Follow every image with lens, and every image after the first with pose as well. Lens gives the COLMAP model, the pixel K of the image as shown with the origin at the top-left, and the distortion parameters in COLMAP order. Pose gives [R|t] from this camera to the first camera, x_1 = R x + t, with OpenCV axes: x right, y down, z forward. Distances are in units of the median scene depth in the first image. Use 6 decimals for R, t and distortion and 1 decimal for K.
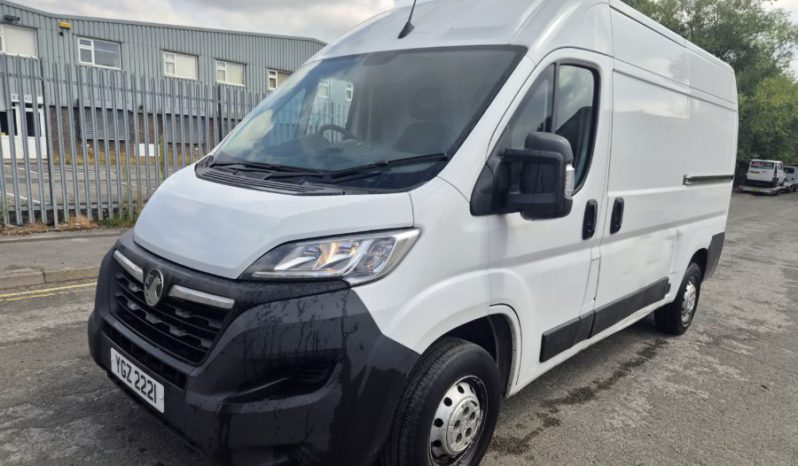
lens RADIAL K [[534.8, 0, 400.5], [0, 534.8, 231.0], [0, 0, 1]] dist [0.060757, -0.050976]
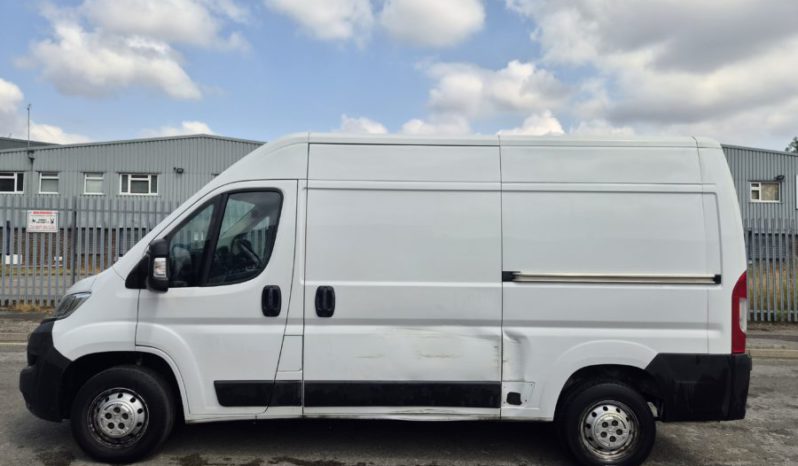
lens RADIAL K [[521.5, 0, 399.0], [0, 521.5, 233.0], [0, 0, 1]] dist [0.051093, -0.002492]
pose [[0.687625, -0.058532, -0.723703, 1.550591], [-0.091284, 0.981867, -0.166145, -0.000449], [0.720305, 0.180308, 0.669814, 0.361623]]
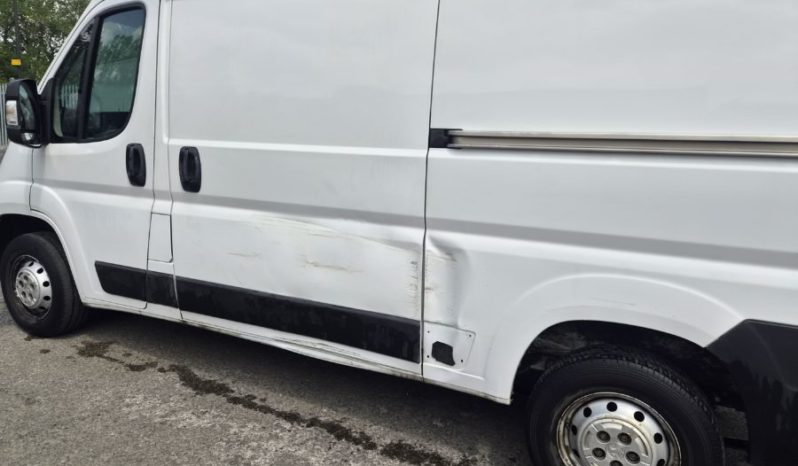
lens RADIAL K [[533.0, 0, 399.0], [0, 533.0, 233.0], [0, 0, 1]] dist [0.061553, -0.050573]
pose [[0.285485, 0.114690, -0.951496, 1.466663], [-0.174132, 0.982496, 0.066180, -0.049285], [0.942431, 0.146793, 0.300459, 1.219546]]
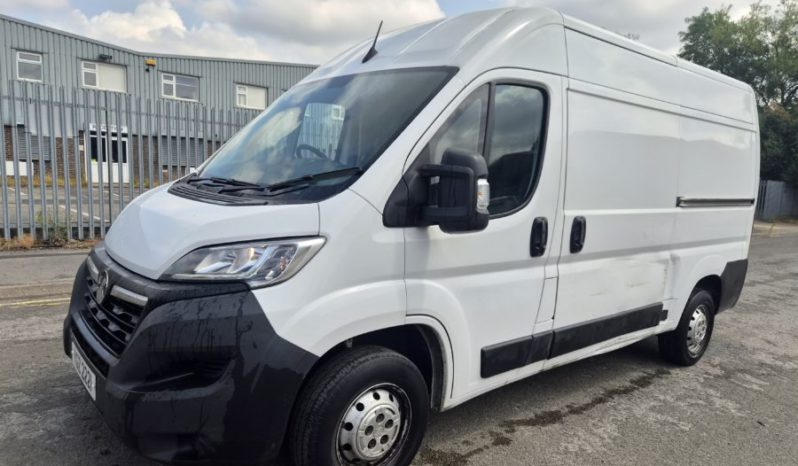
lens RADIAL K [[533.0, 0, 399.0], [0, 533.0, 233.0], [0, 0, 1]] dist [0.061553, -0.050573]
pose [[0.991302, 0.017435, -0.130444, 0.232512], [-0.023303, 0.998777, -0.043600, 0.021760], [0.129524, 0.046260, 0.990497, -0.020087]]
